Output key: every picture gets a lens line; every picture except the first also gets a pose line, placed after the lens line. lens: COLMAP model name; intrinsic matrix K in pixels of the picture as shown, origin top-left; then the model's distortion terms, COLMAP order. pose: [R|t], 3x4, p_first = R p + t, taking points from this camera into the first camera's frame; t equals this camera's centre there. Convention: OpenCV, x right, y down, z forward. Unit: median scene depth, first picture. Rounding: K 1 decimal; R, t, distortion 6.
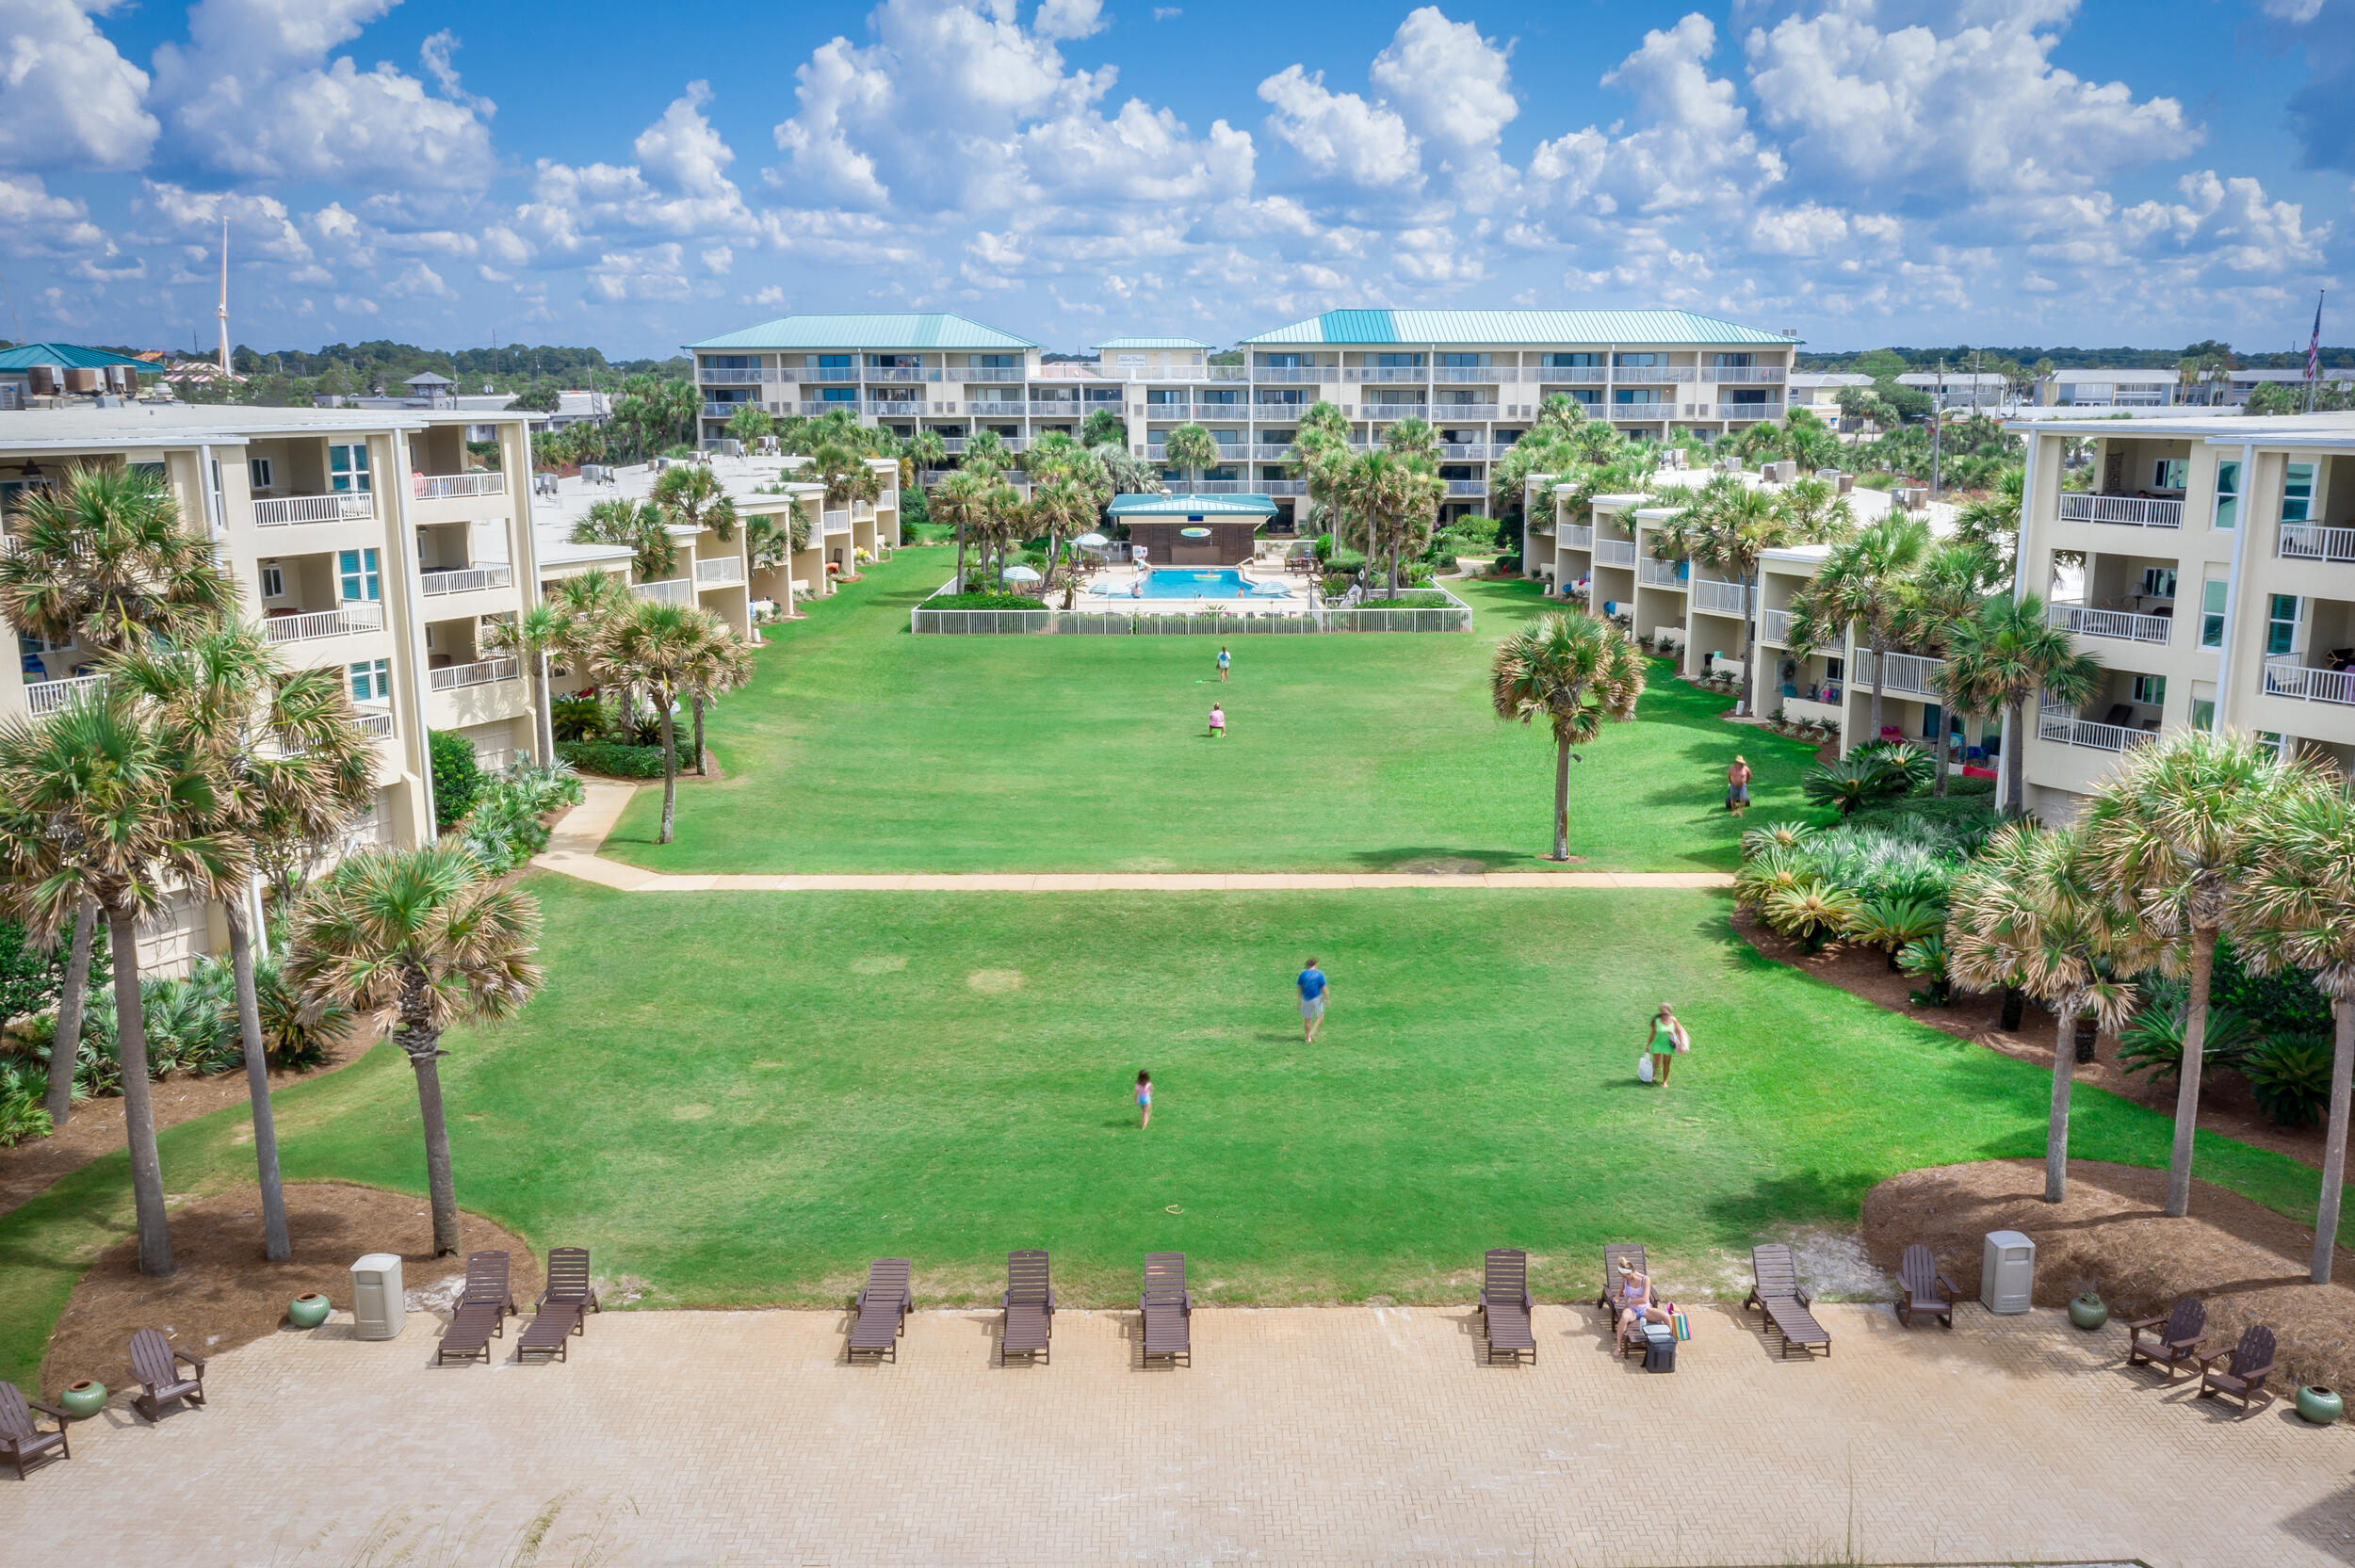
lens RADIAL K [[1918.8, 0, 1181.7], [0, 1918.8, 772.0], [0, 0, 1]] dist [0.015162, 0.011088]
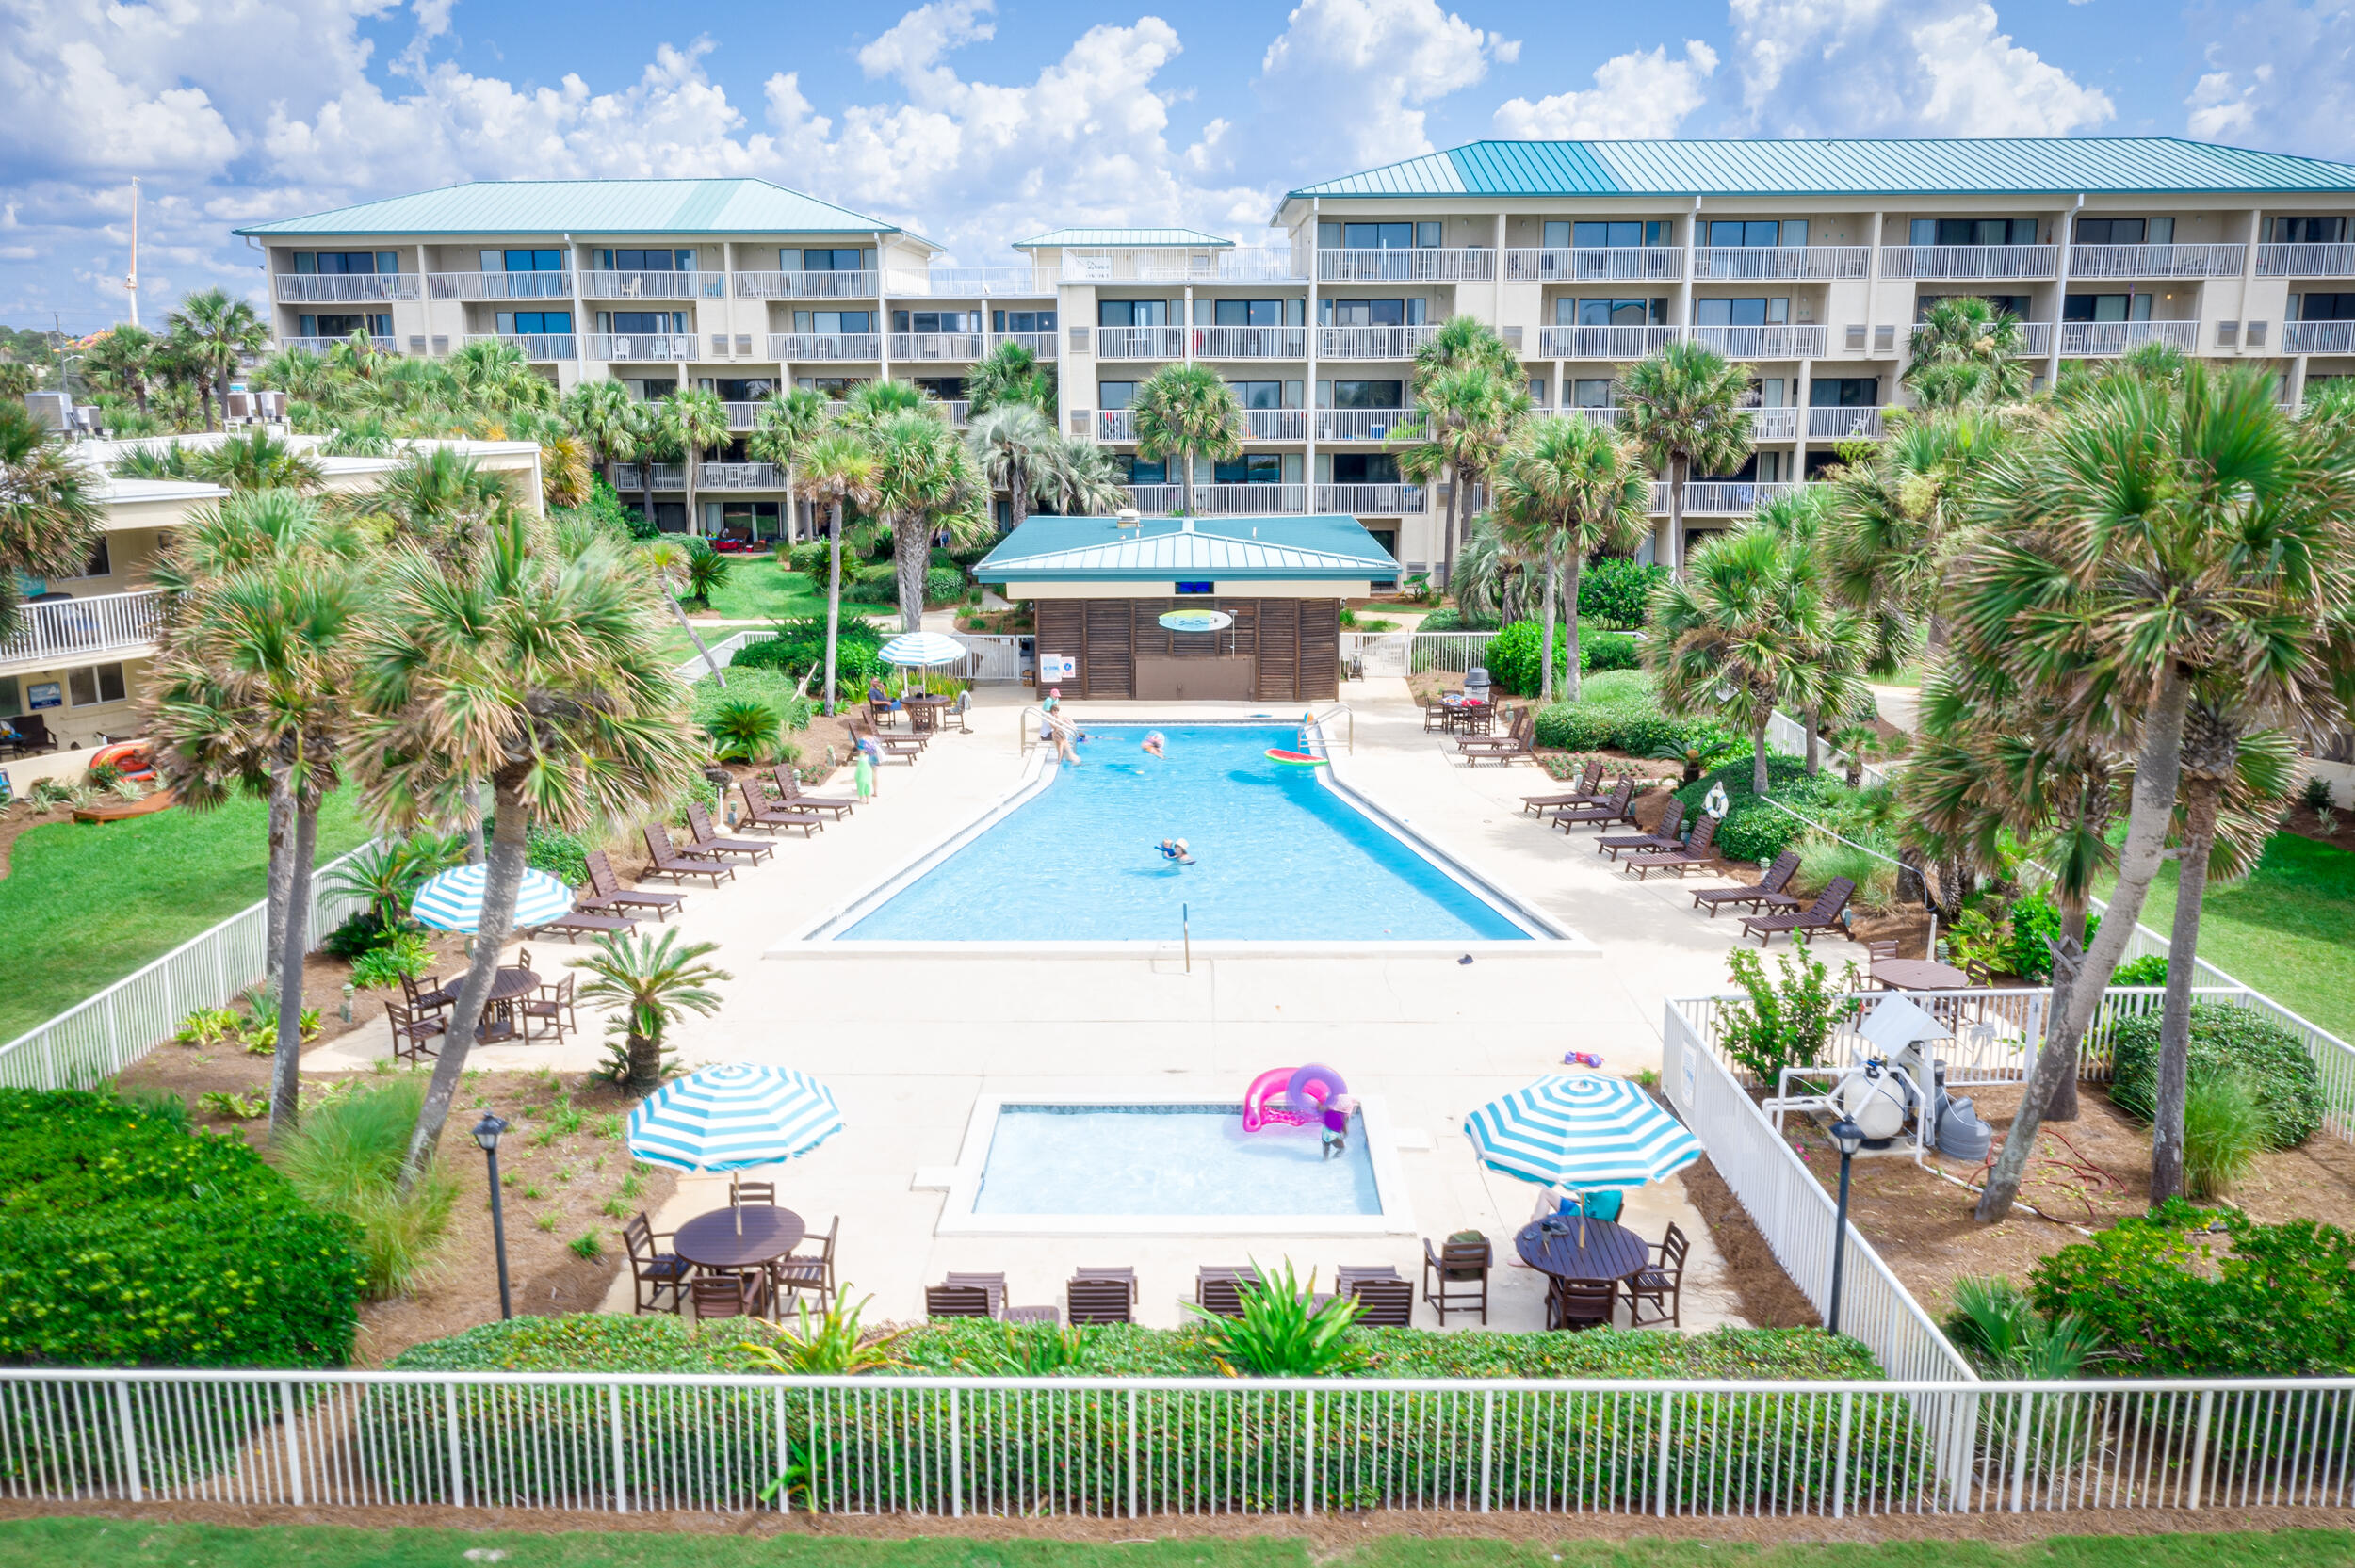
lens RADIAL K [[1918.8, 0, 1174.0], [0, 1918.8, 801.4], [0, 0, 1]] dist [0.015162, 0.011088]
pose [[0.999969, -0.000591, -0.007833, 0.005165], [0.000771, 0.999735, 0.023025, -0.083040], [0.007818, -0.023030, 0.999704, 0.513836]]
